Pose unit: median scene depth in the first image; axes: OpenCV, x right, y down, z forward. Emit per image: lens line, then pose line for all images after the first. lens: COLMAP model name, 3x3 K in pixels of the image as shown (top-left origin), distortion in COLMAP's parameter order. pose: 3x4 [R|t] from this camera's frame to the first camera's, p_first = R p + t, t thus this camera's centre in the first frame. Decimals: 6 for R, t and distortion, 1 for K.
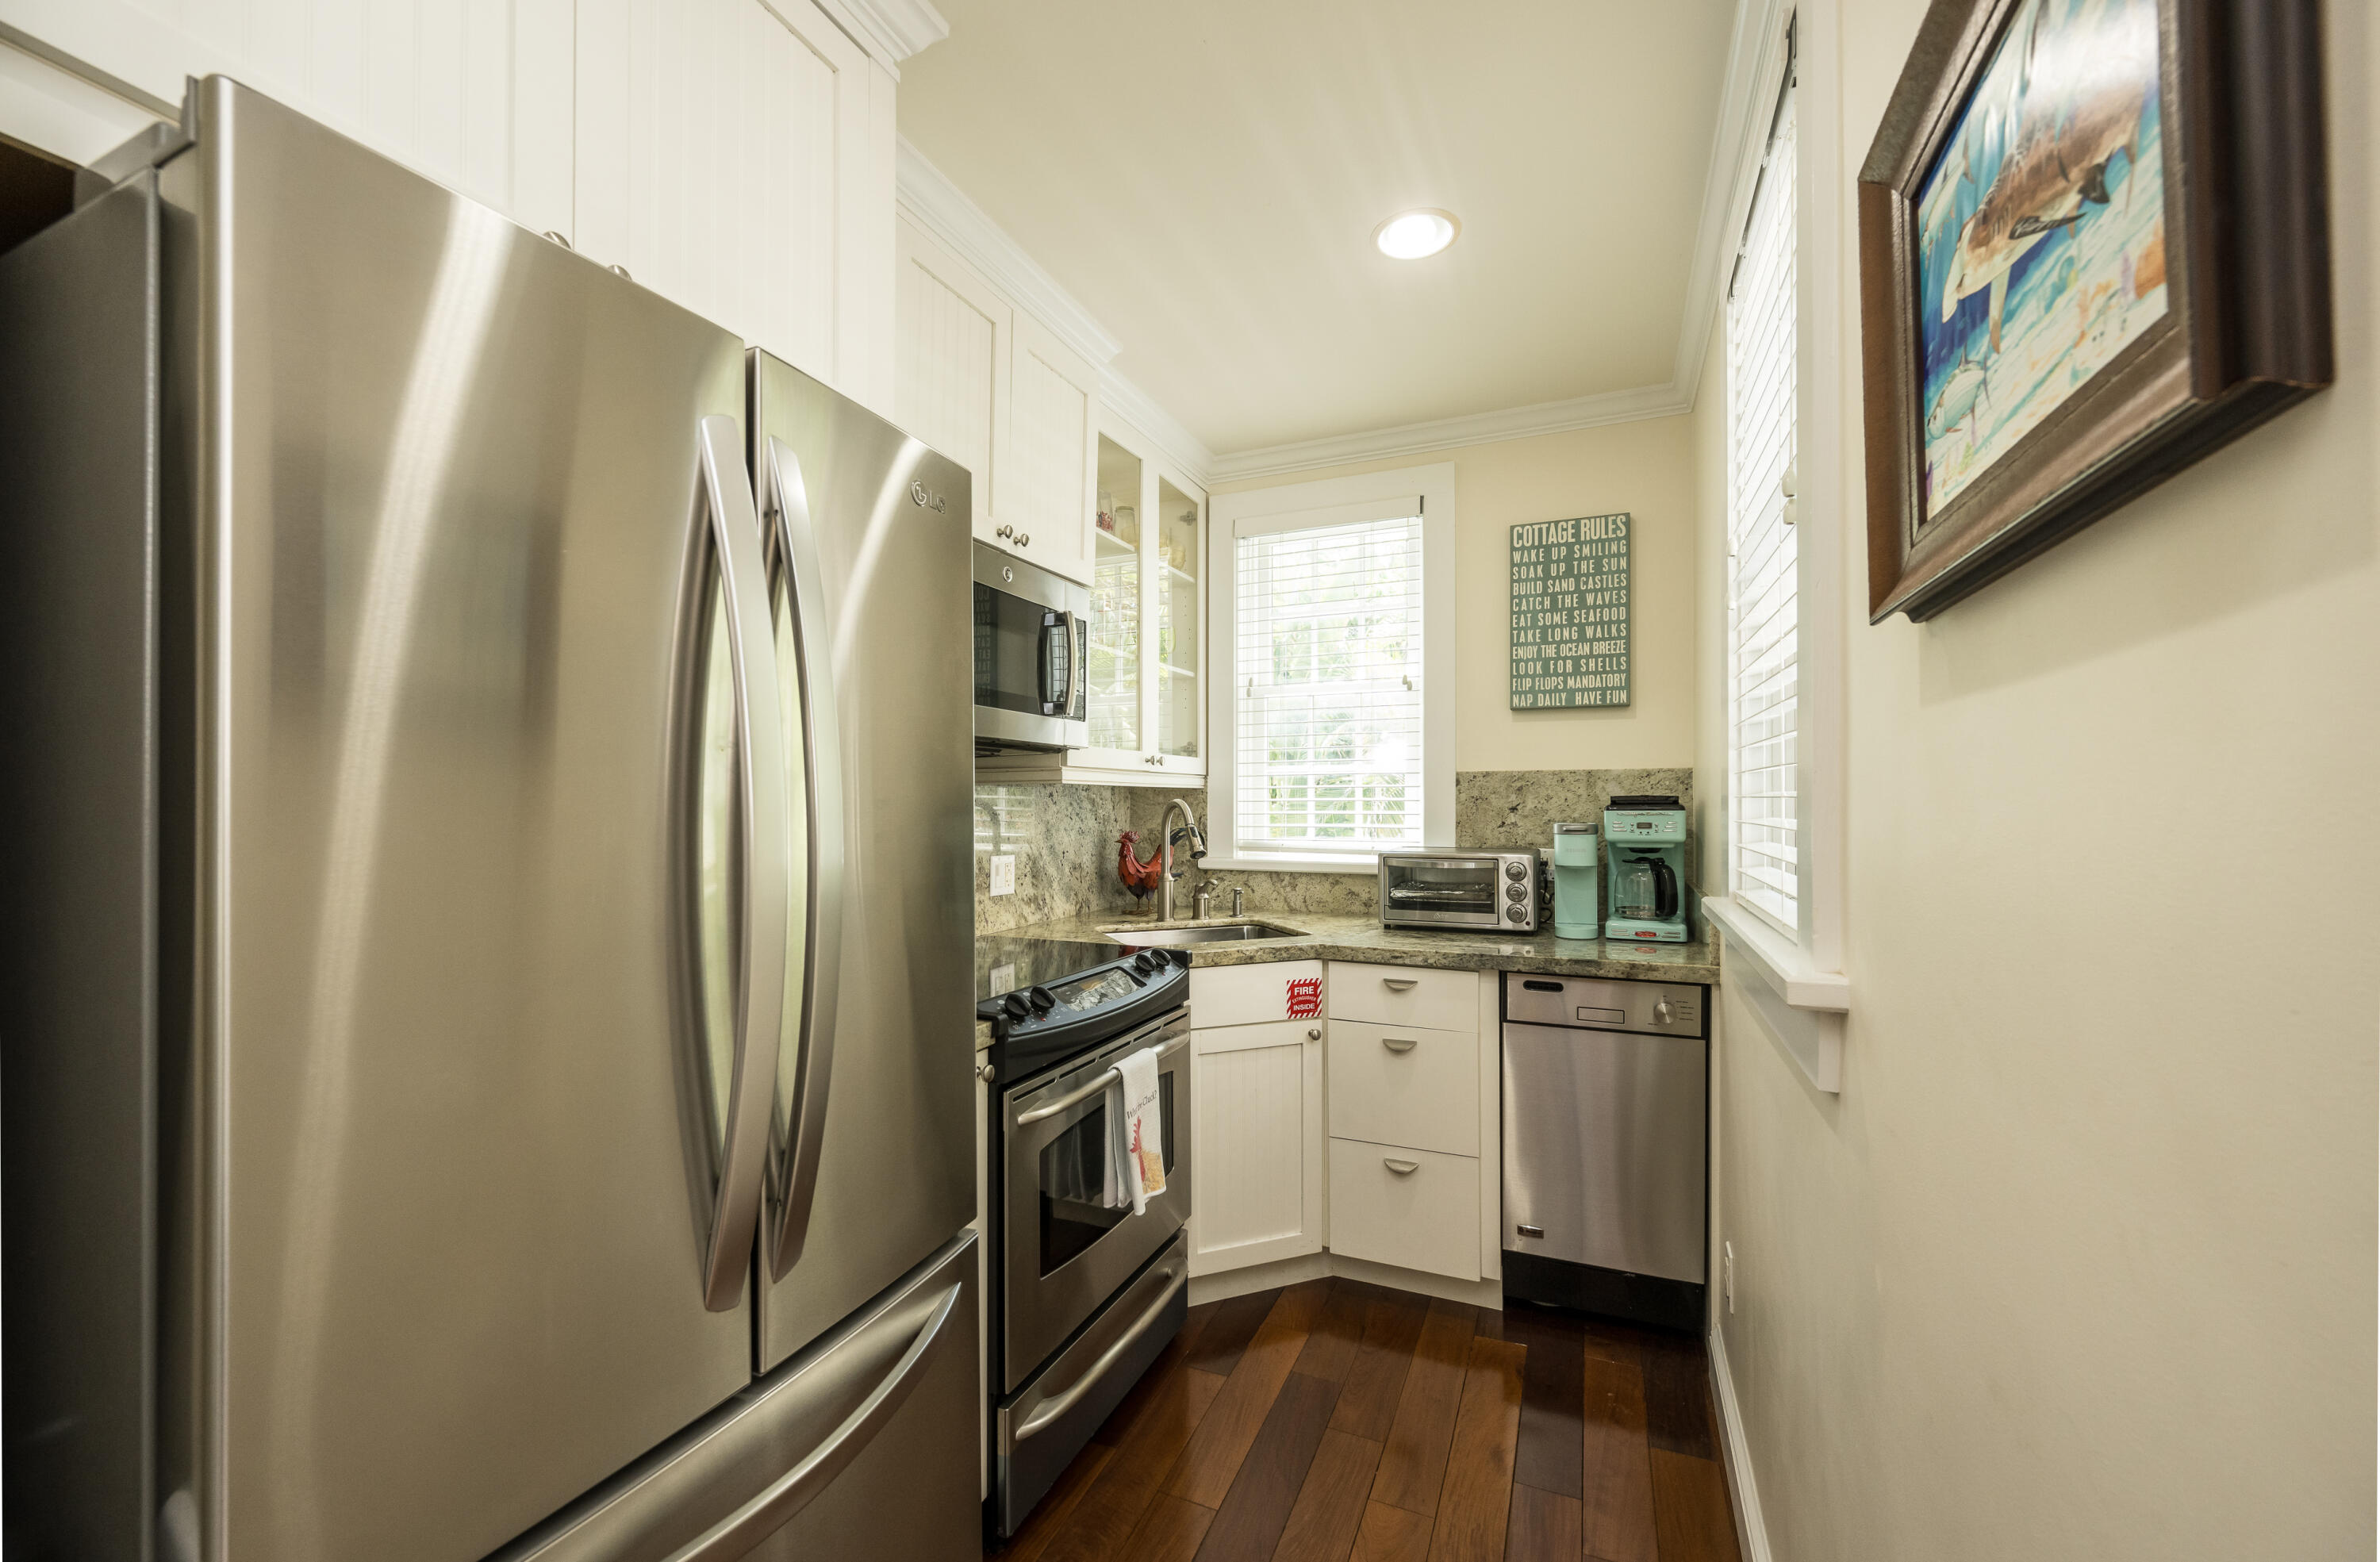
lens RADIAL K [[936.6, 0, 1191.0], [0, 936.6, 788.3], [0, 0, 1]] dist [-0.007130, -0.000406]
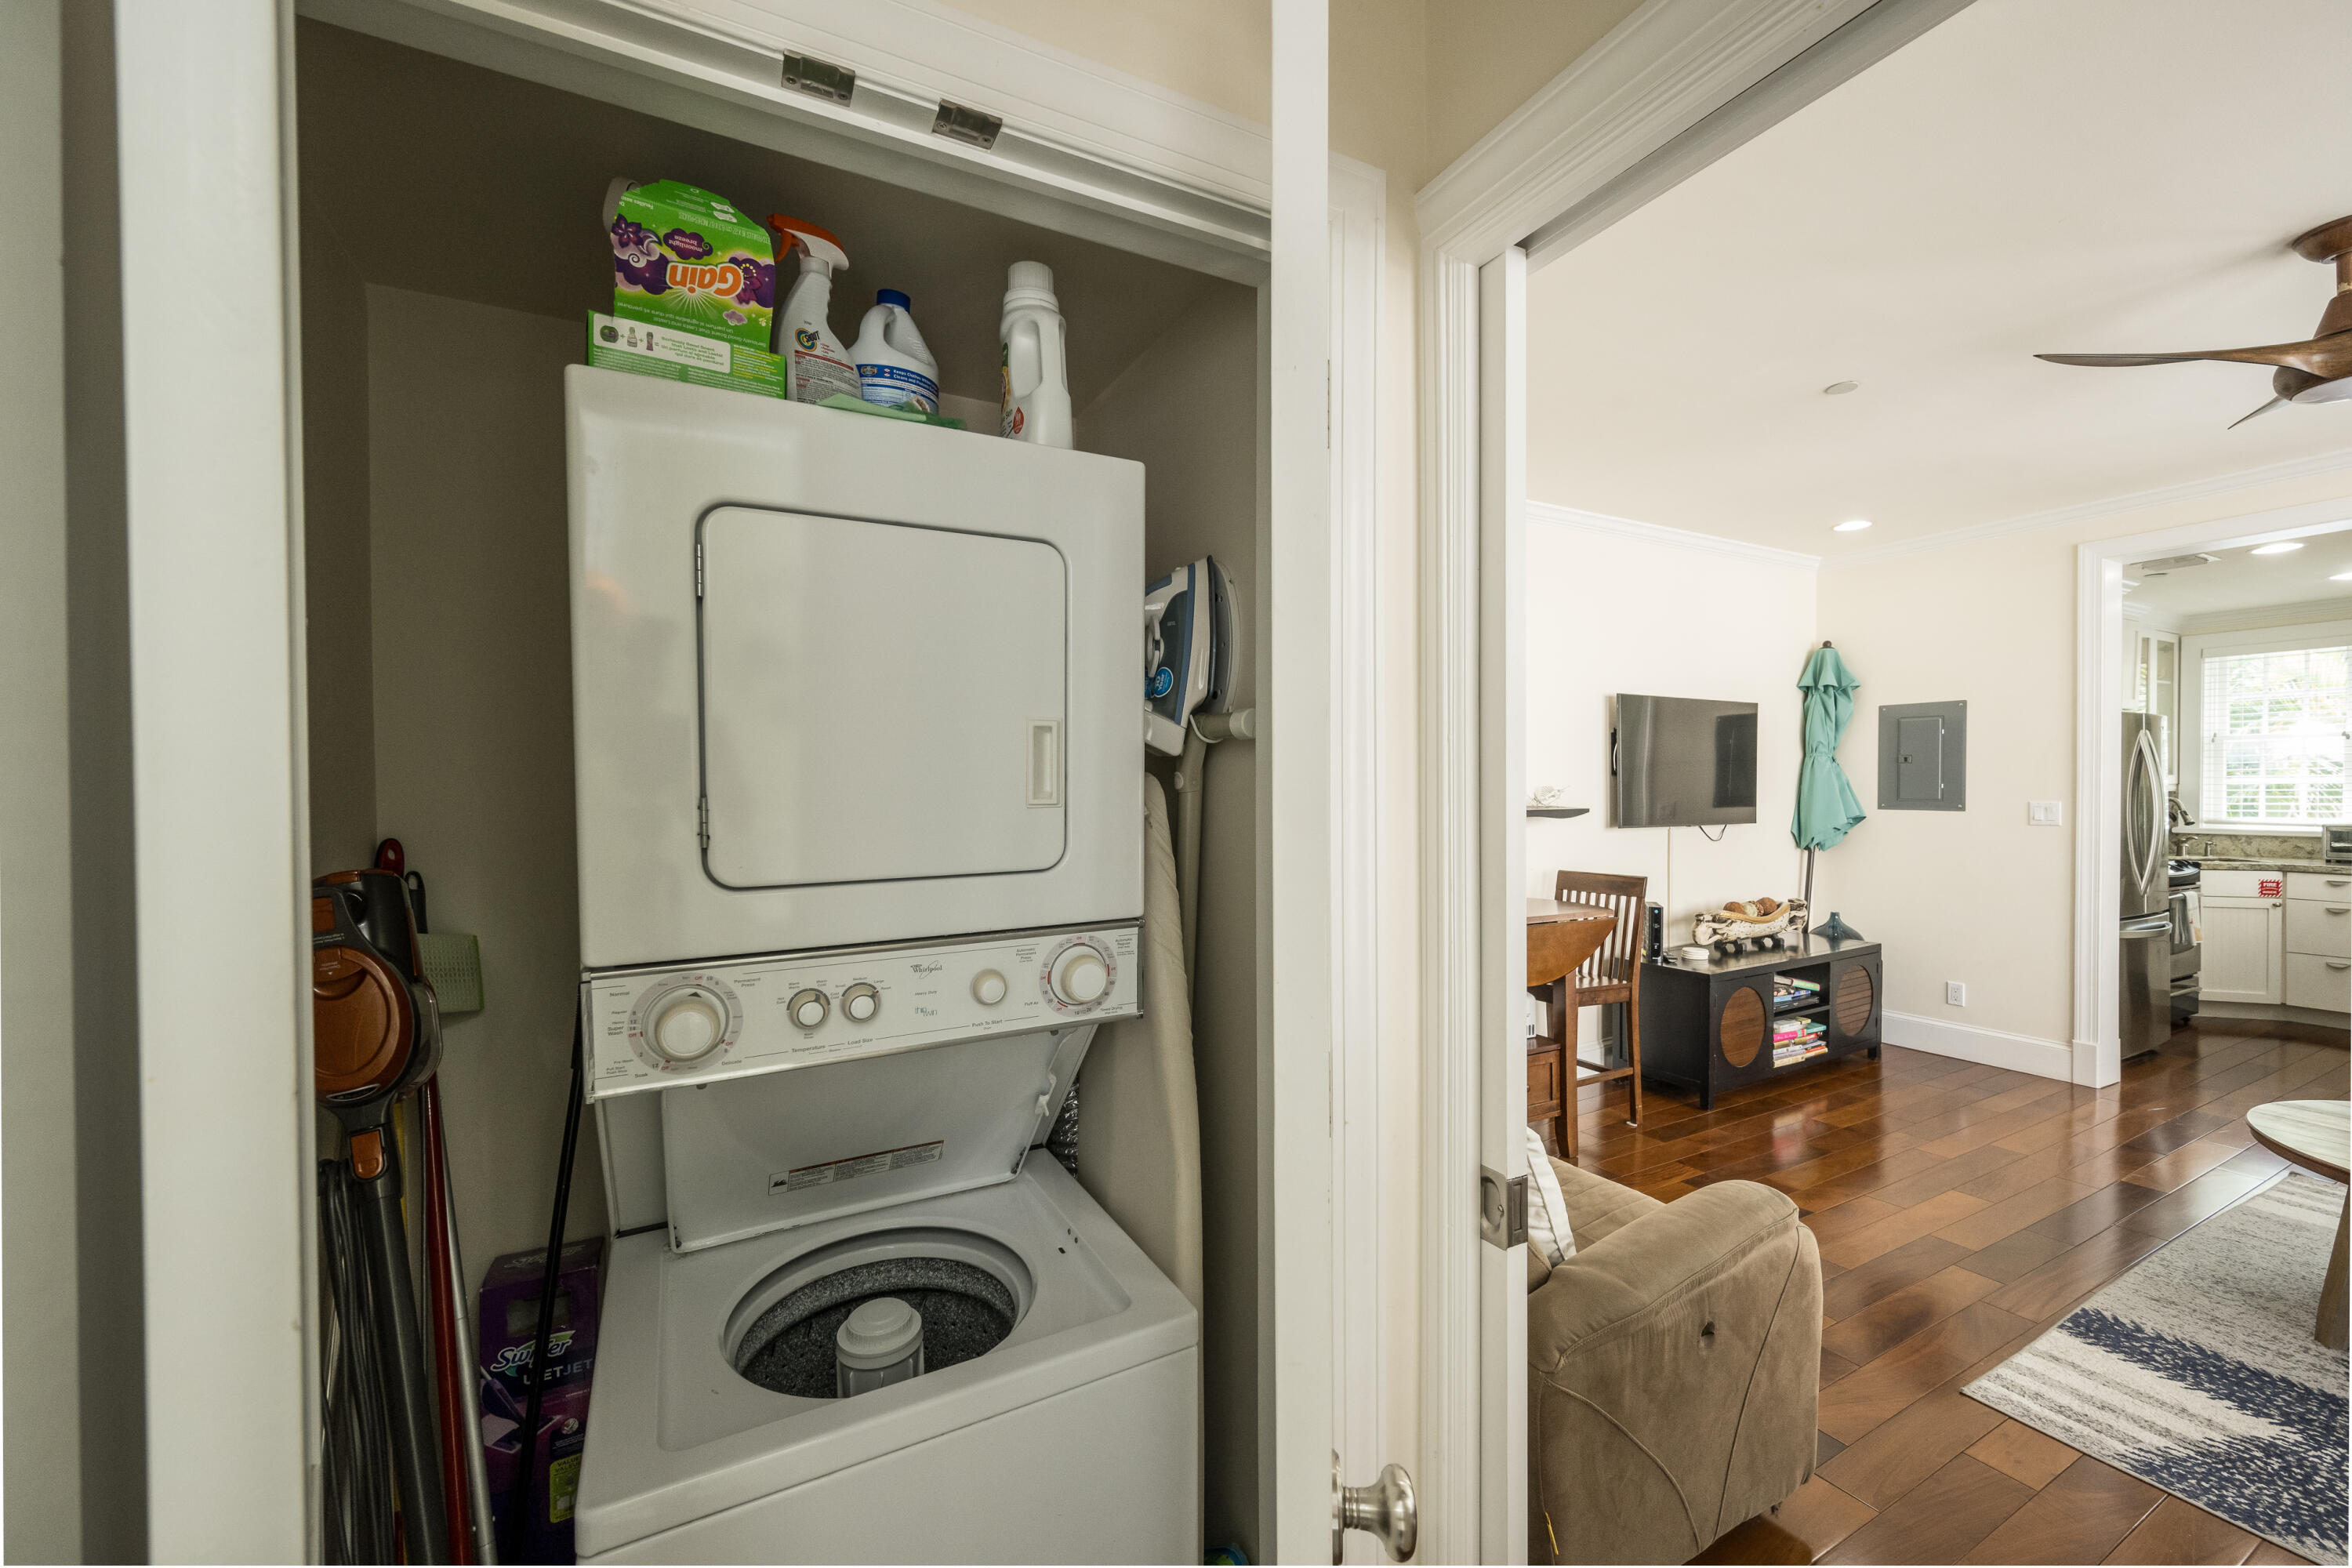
lens RADIAL K [[929.6, 0, 1127.2], [0, 929.6, 788.2], [0, 0, 1]] dist [-0.006102, 0.000513]
pose [[0.765784, 0.002252, -0.643094, -0.492179], [0.013156, 0.999730, 0.019168, -0.081901], [0.642963, -0.023139, 0.765547, -2.162612]]
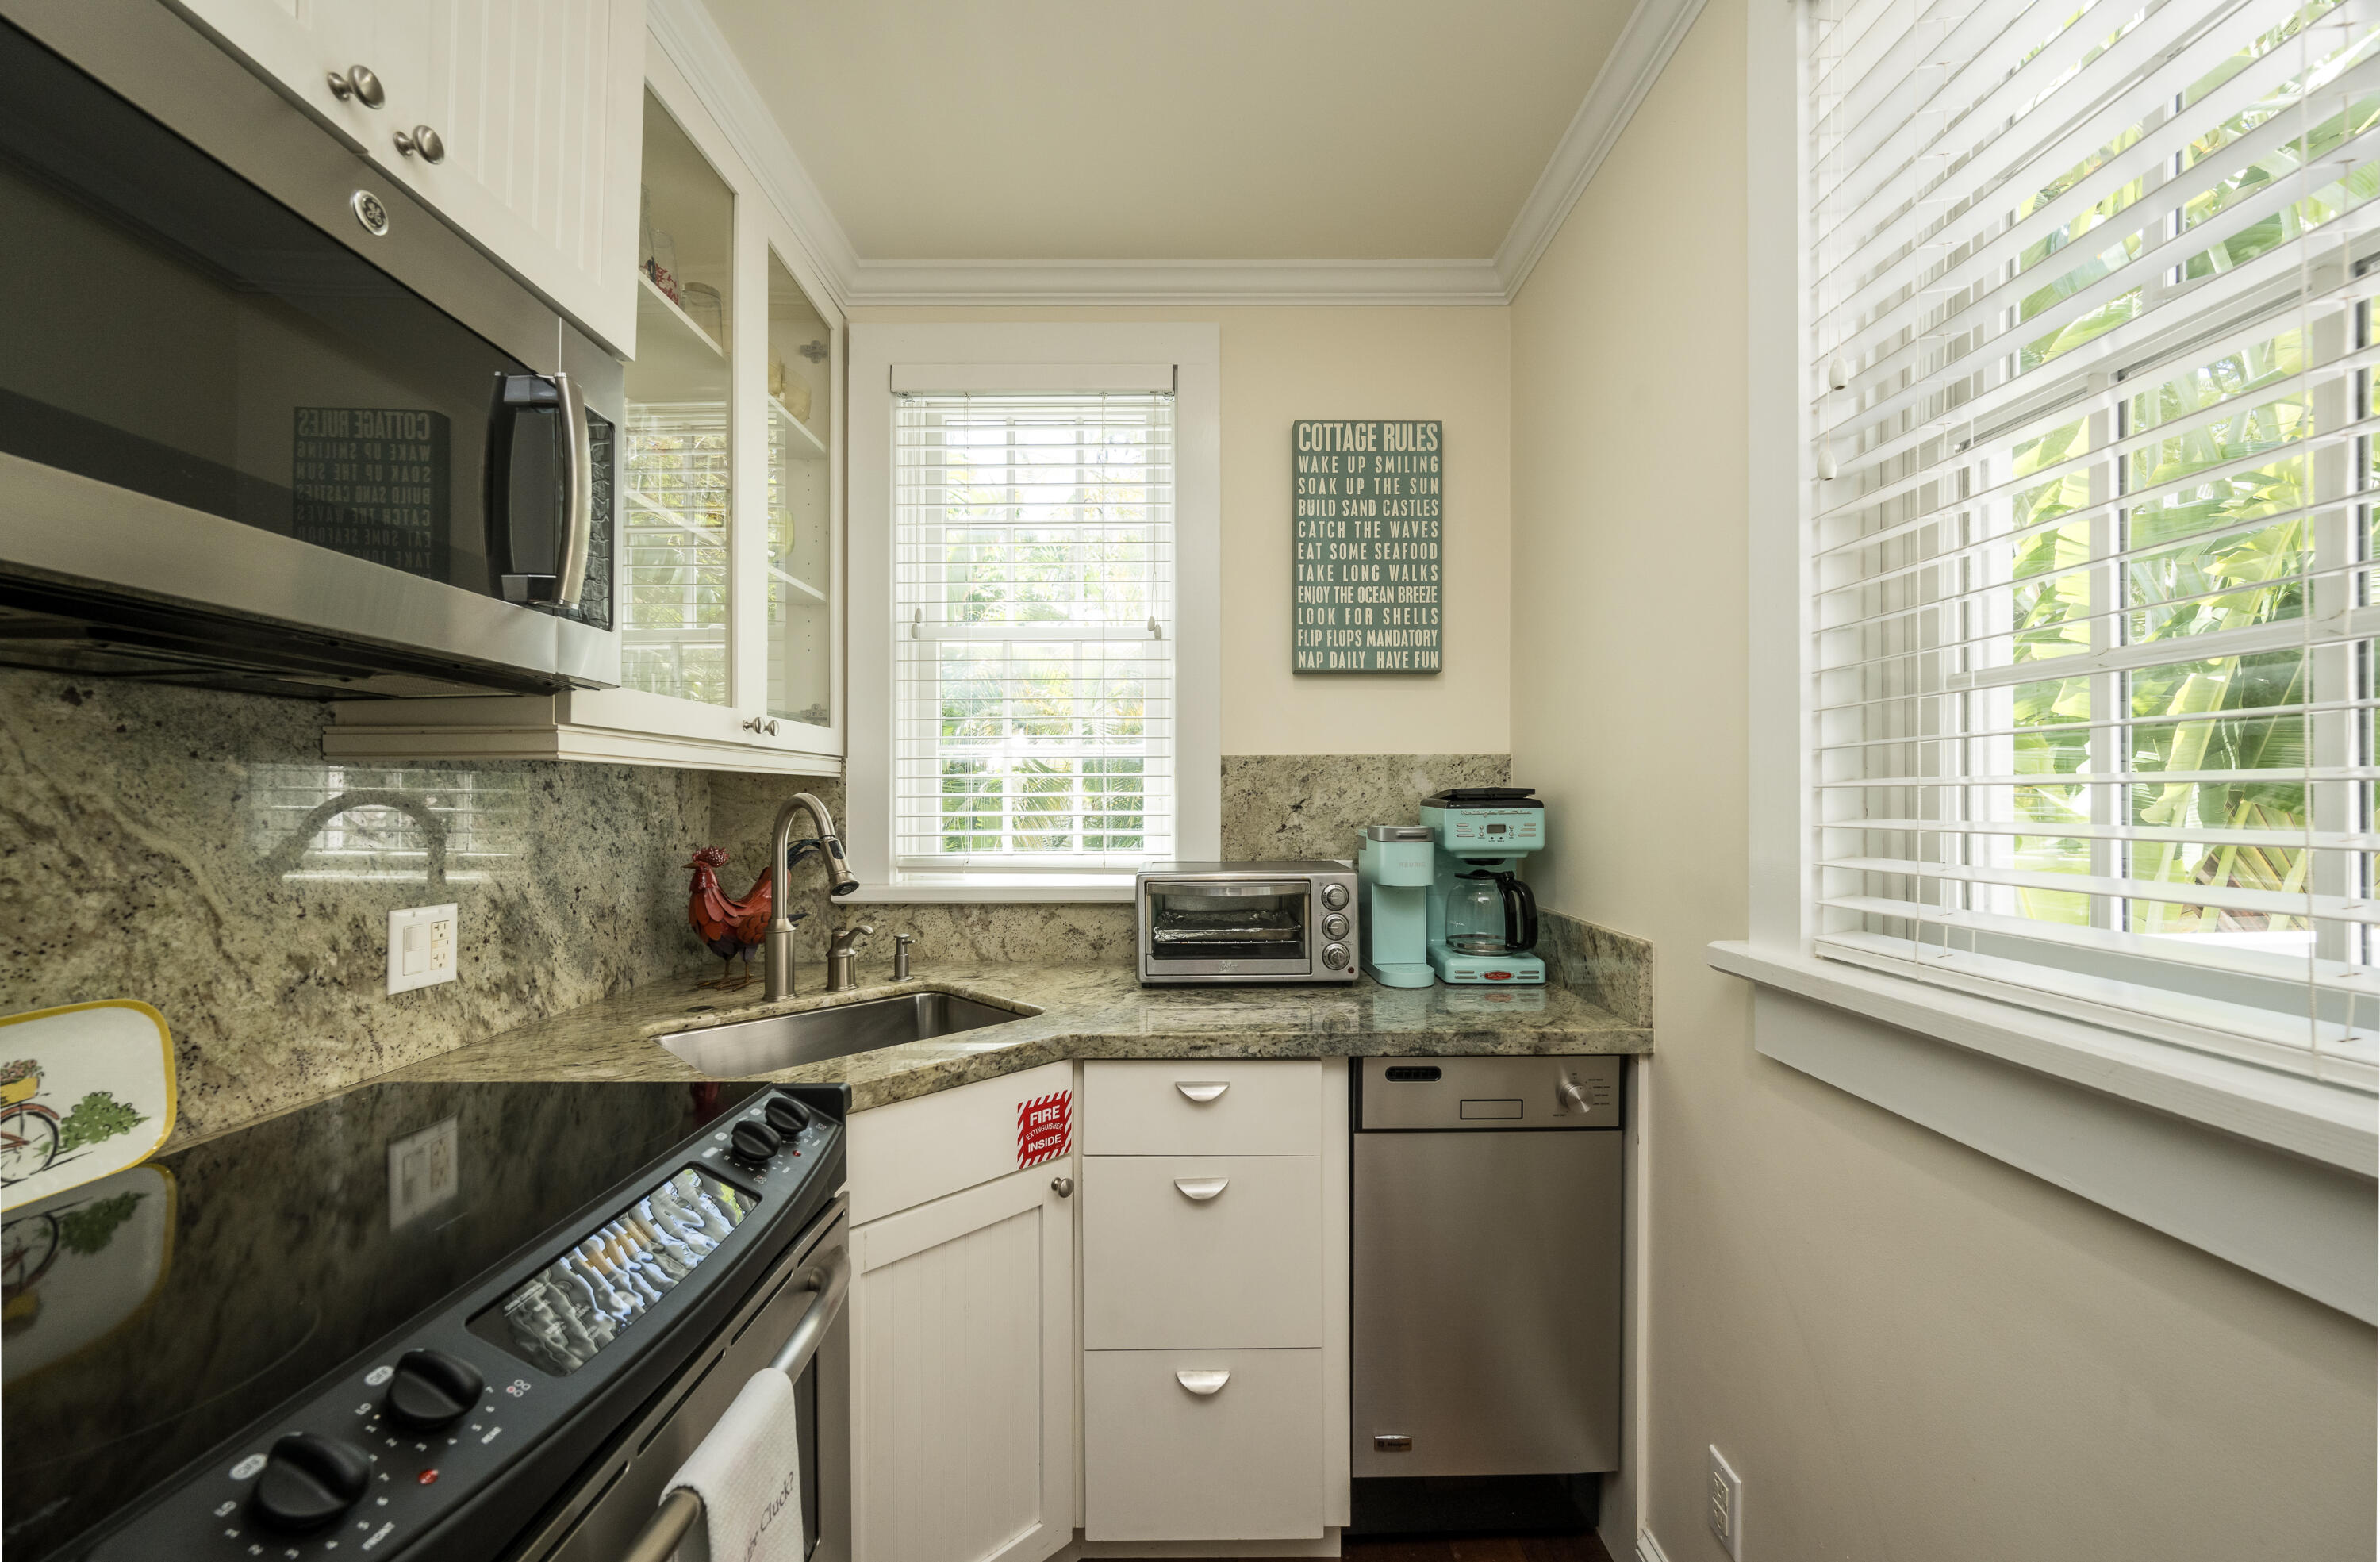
lens RADIAL K [[936.6, 0, 1191.9], [0, 936.6, 794.5], [0, 0, 1]] dist [-0.007130, -0.000406]
pose [[0.914802, 0.000918, 0.403902, -0.029226], [-0.003918, 0.999971, 0.006601, 0.008014], [-0.403884, -0.007622, 0.914778, 0.376579]]
